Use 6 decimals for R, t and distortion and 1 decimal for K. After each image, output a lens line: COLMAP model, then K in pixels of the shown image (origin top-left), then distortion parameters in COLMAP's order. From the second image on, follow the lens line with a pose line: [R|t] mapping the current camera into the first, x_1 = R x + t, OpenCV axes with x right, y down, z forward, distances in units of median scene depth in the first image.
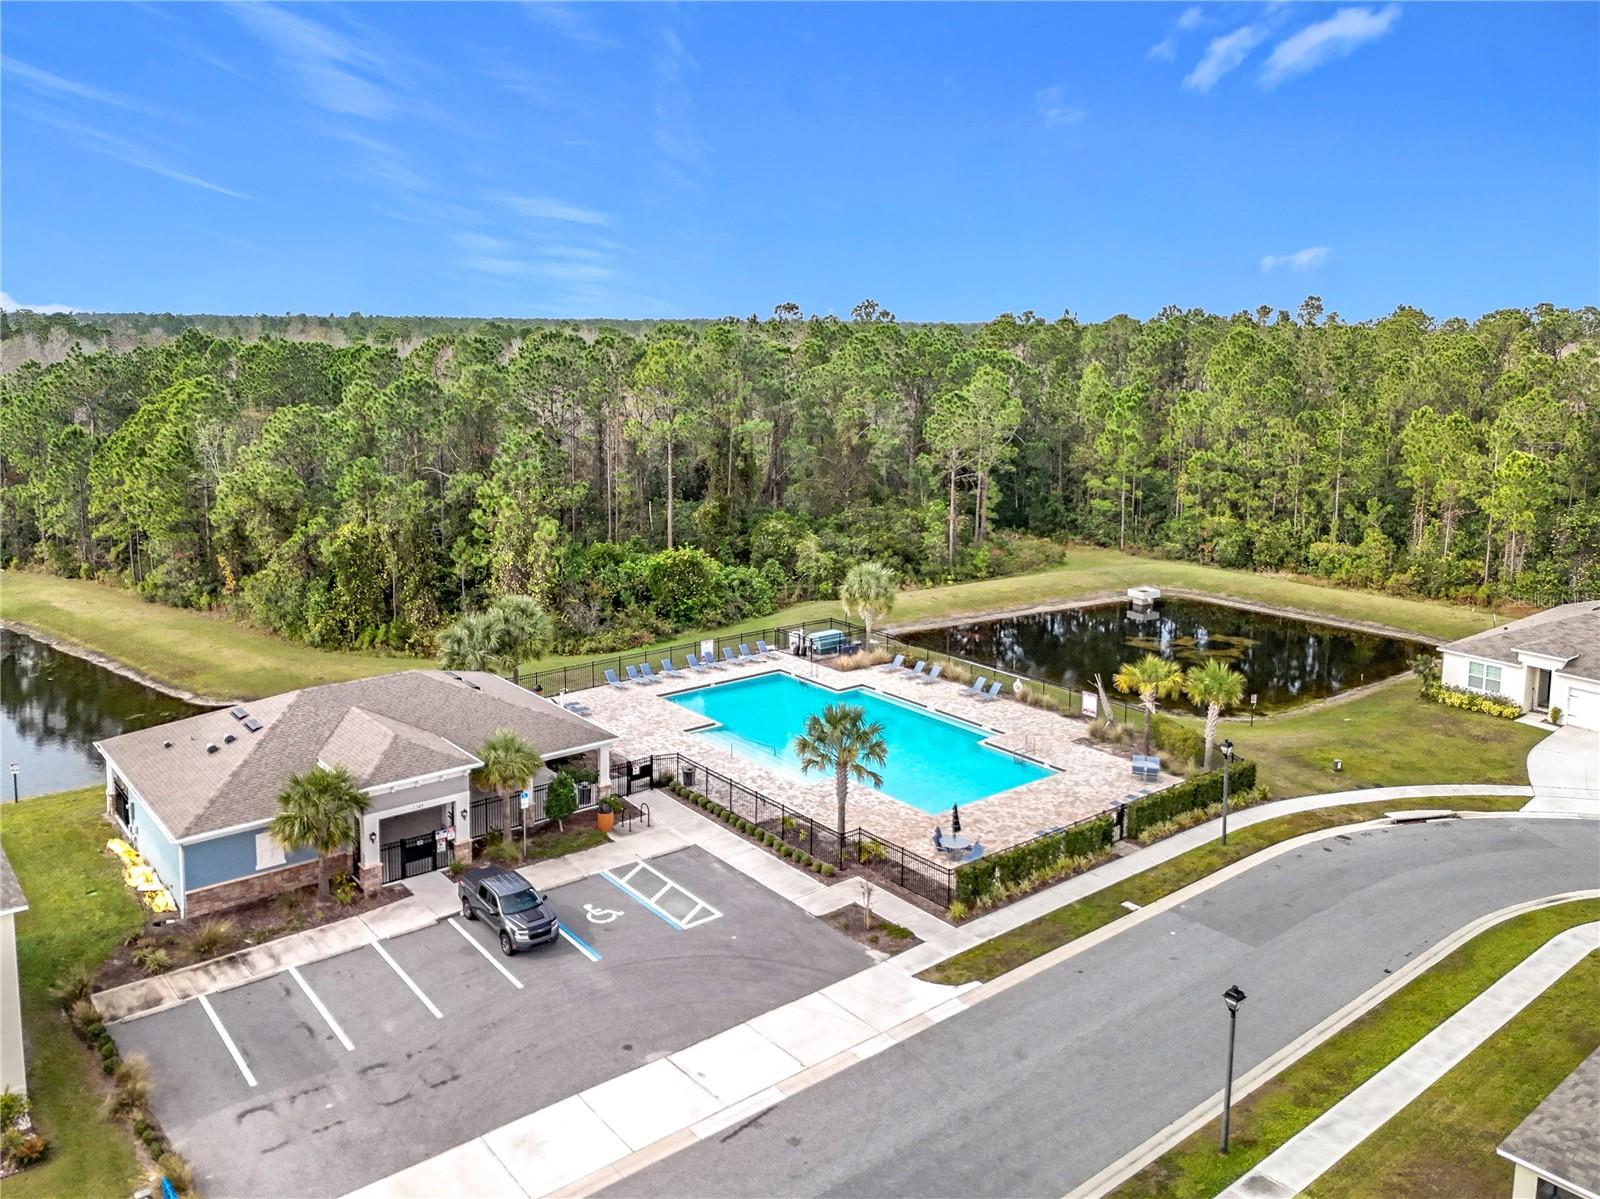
lens RADIAL K [[1224.1, 0, 803.8], [0, 1224.1, 557.3], [0, 0, 1]] dist [0.063040, -0.101141]
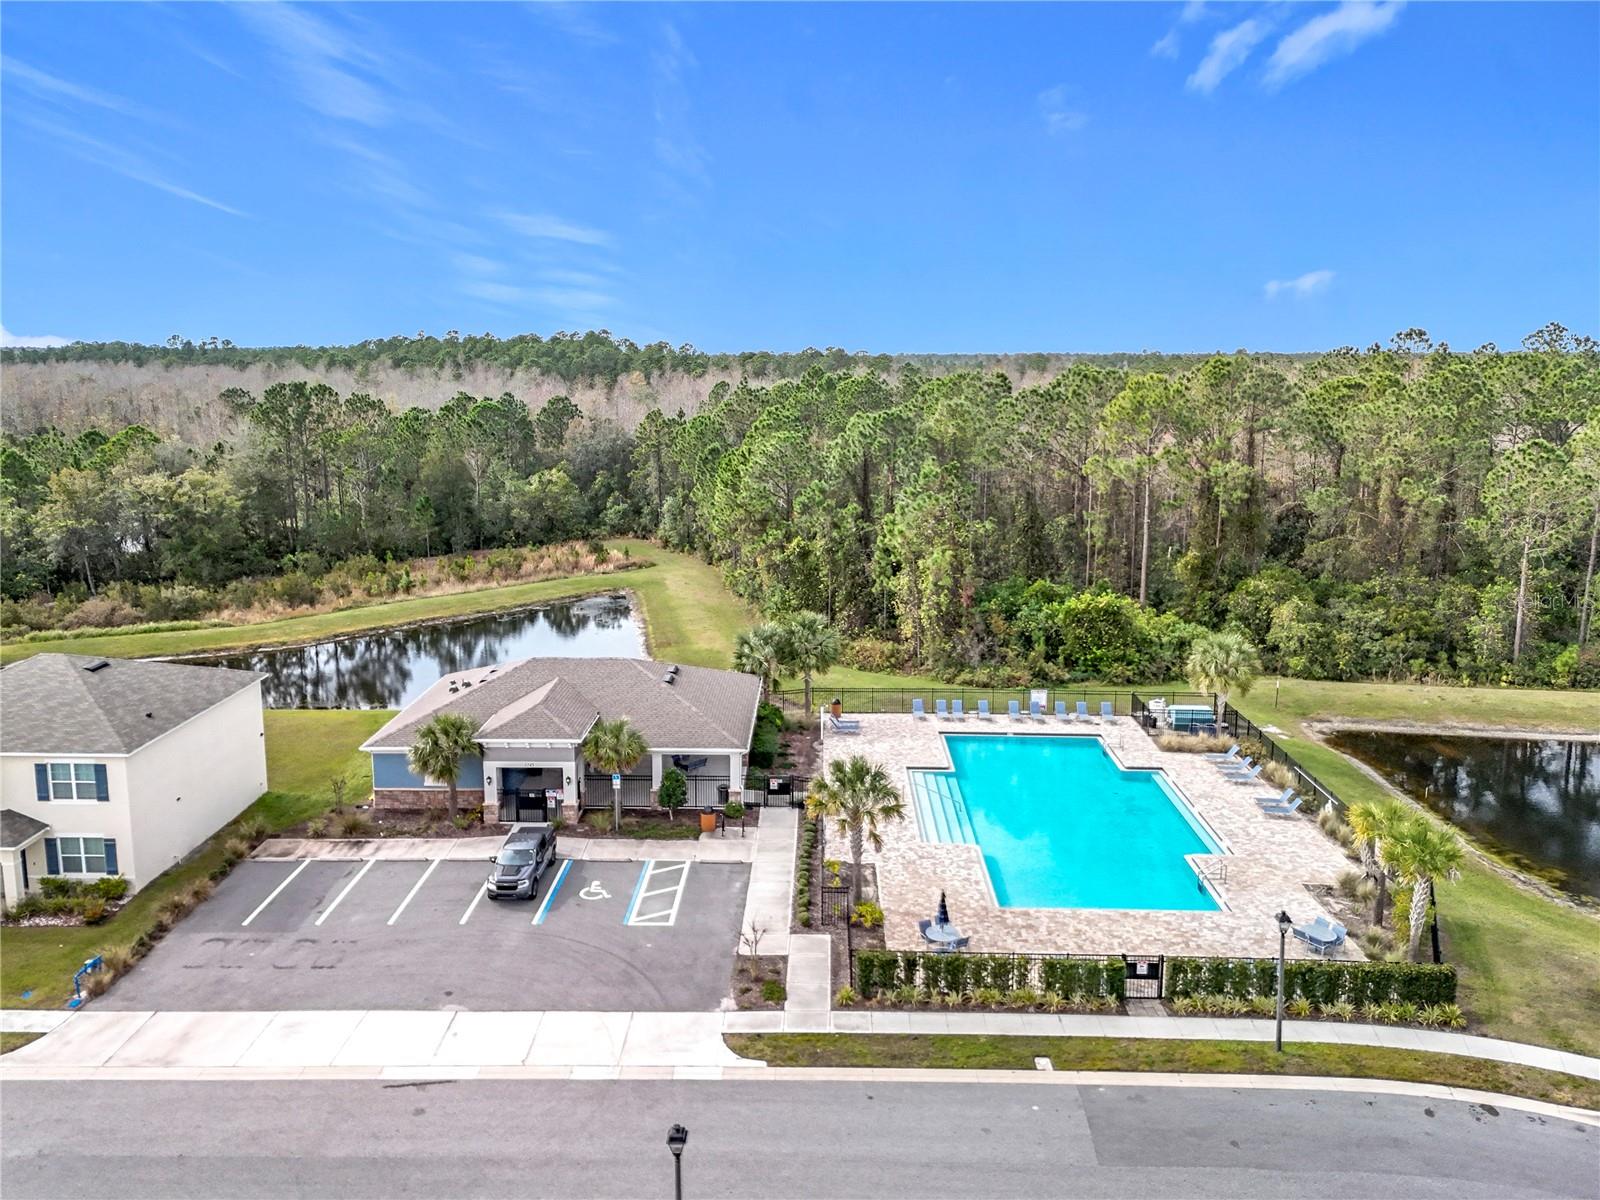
lens RADIAL K [[1209.2, 0, 807.5], [0, 1209.2, 554.5], [0, 0, 1]] dist [0.078359, -0.085399]
pose [[0.765187, 0.097209, -0.636427, 0.389055], [-0.115874, 0.993187, 0.012384, -0.028872], [0.633295, 0.064269, 0.771237, 0.151969]]
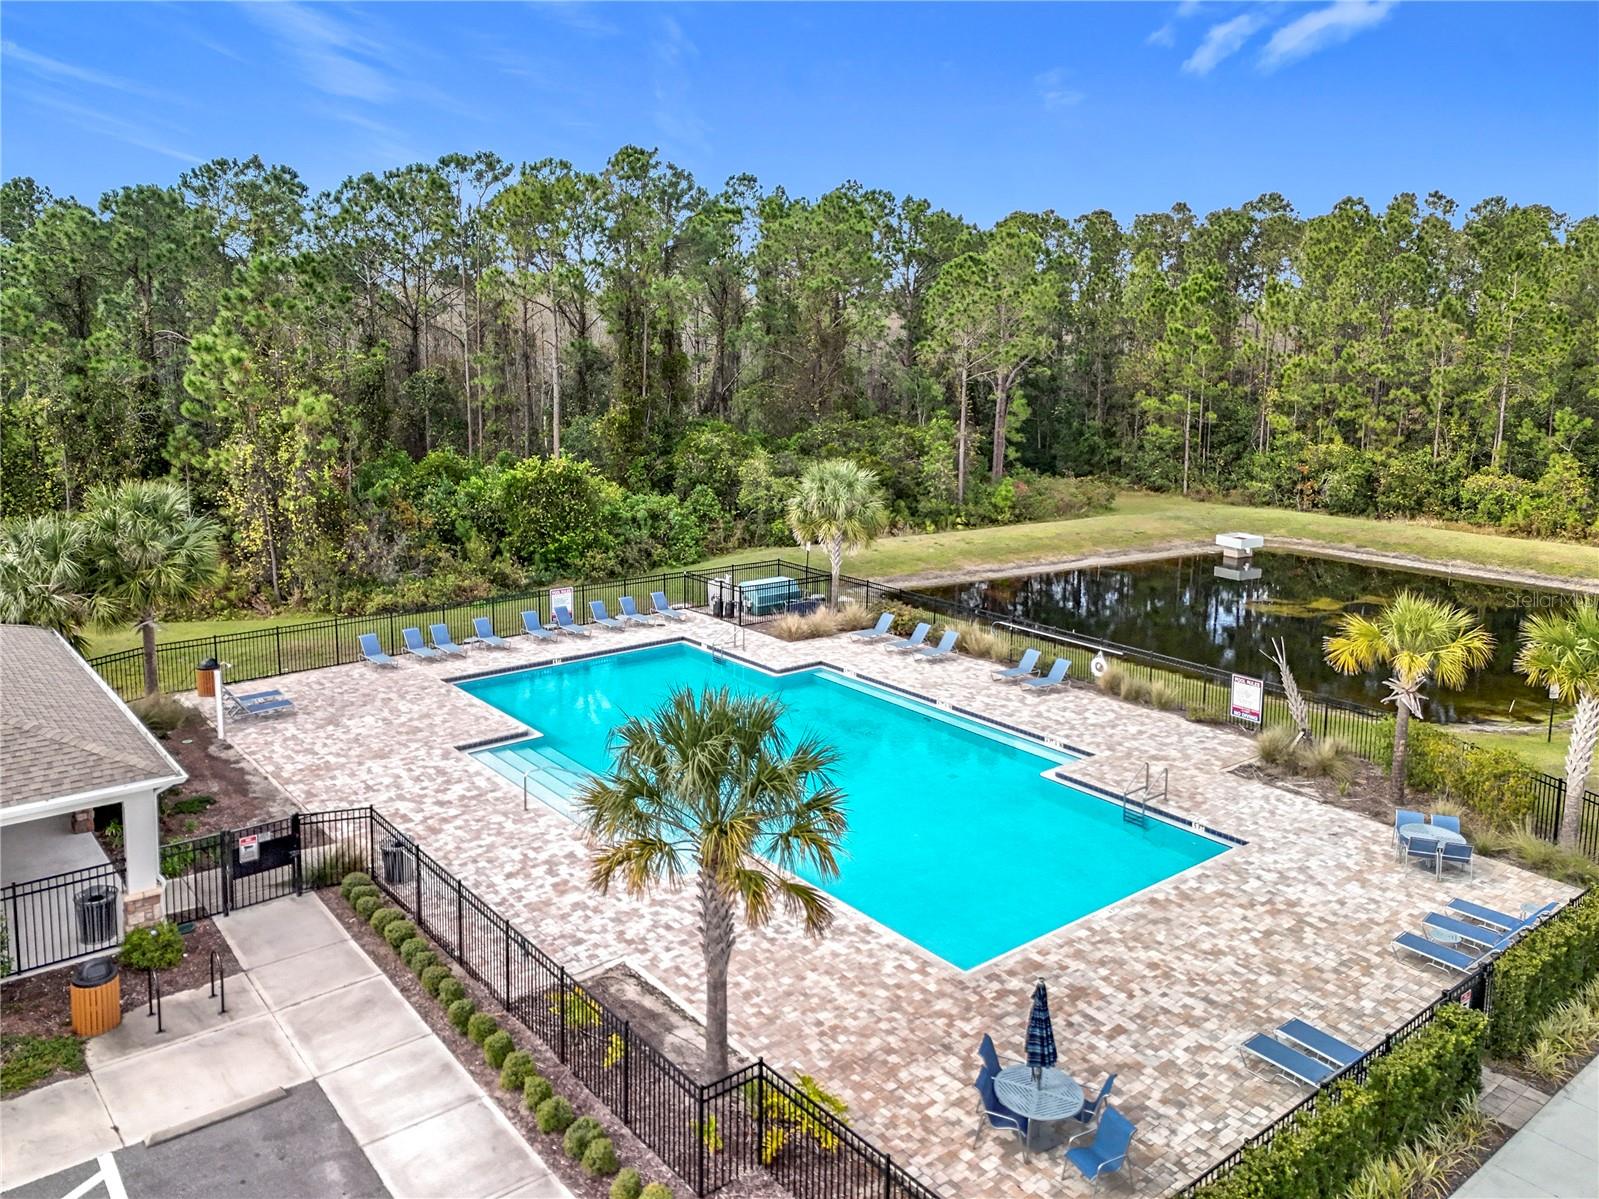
lens RADIAL K [[1207.0, 0, 795.1], [0, 1207.0, 518.7], [0, 0, 1]] dist [0.074585, -0.051613]
pose [[0.999991, 0.003980, -0.001502, 0.035779], [-0.004024, 0.999531, -0.030351, 0.053597], [0.001380, 0.030357, 0.999538, 0.429970]]
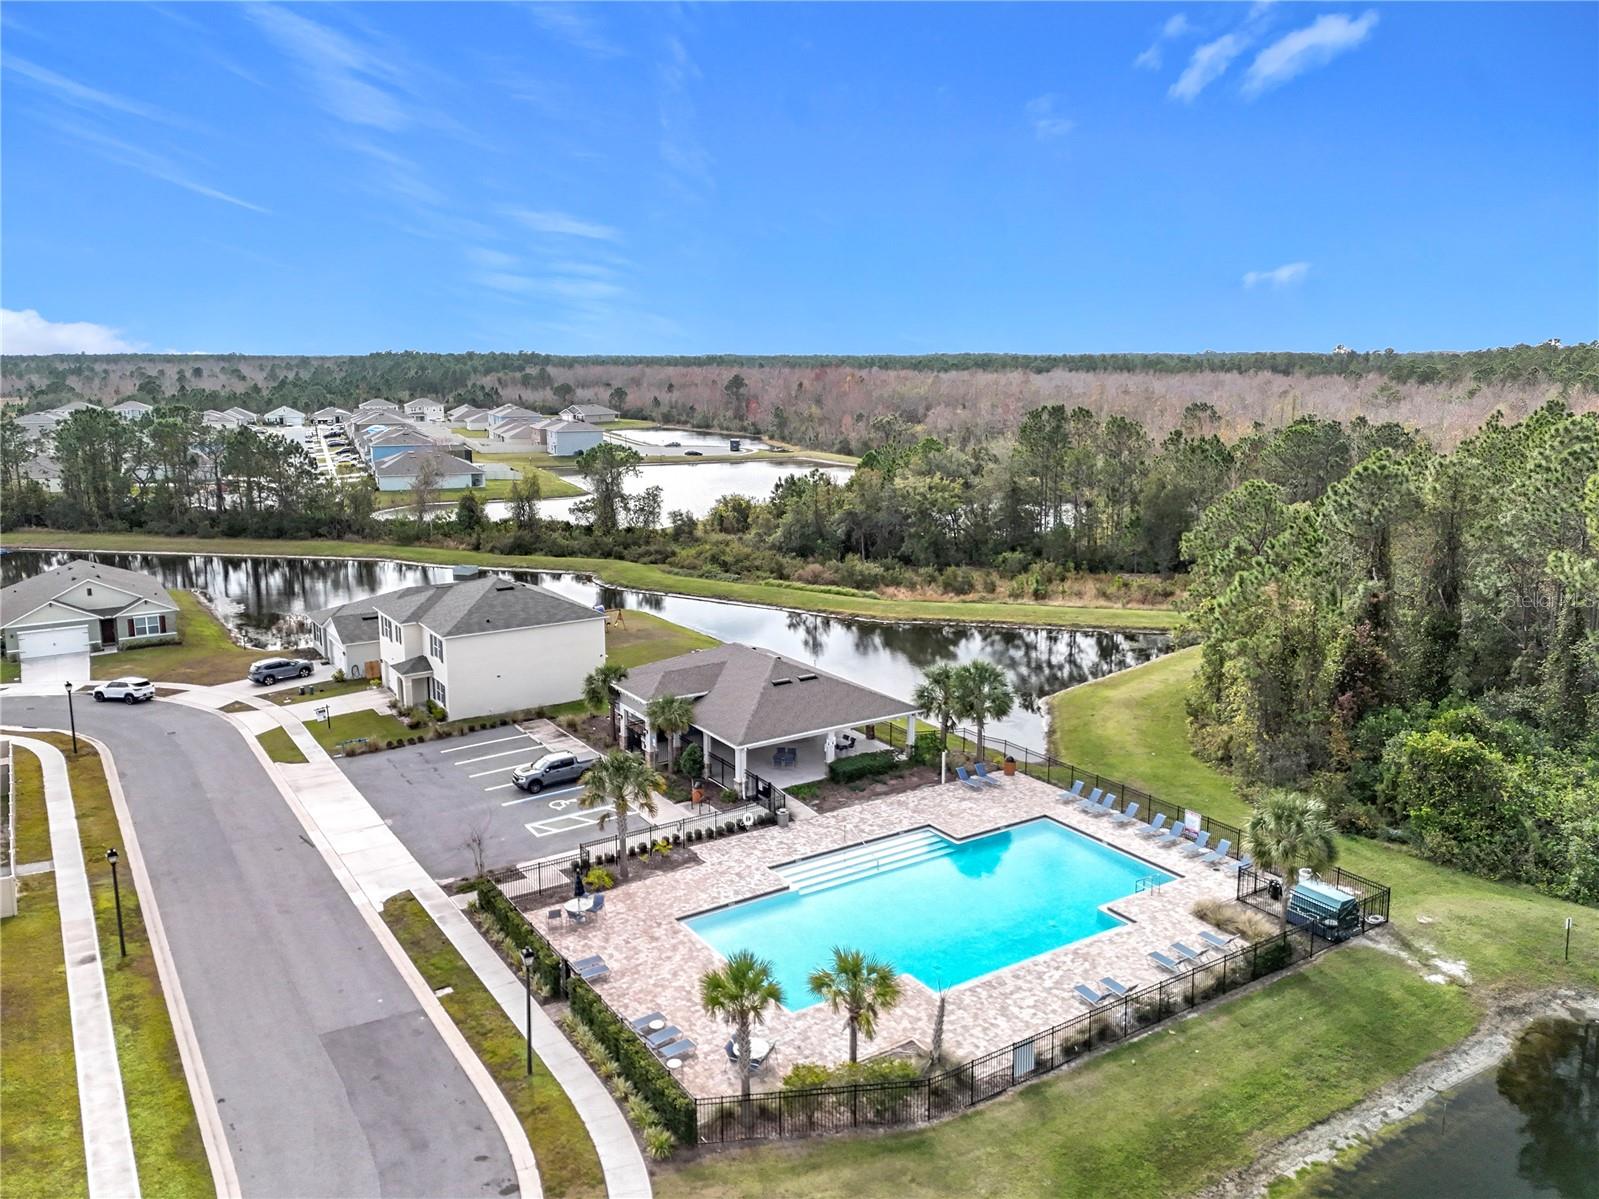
lens RADIAL K [[1207.0, 0, 795.1], [0, 1207.0, 518.7], [0, 0, 1]] dist [0.074585, -0.051613]
pose [[-0.110188, 0.127834, -0.985656, 0.751580], [-0.185153, 0.971695, 0.146722, -0.200451], [0.976513, 0.198664, -0.083401, 0.801971]]
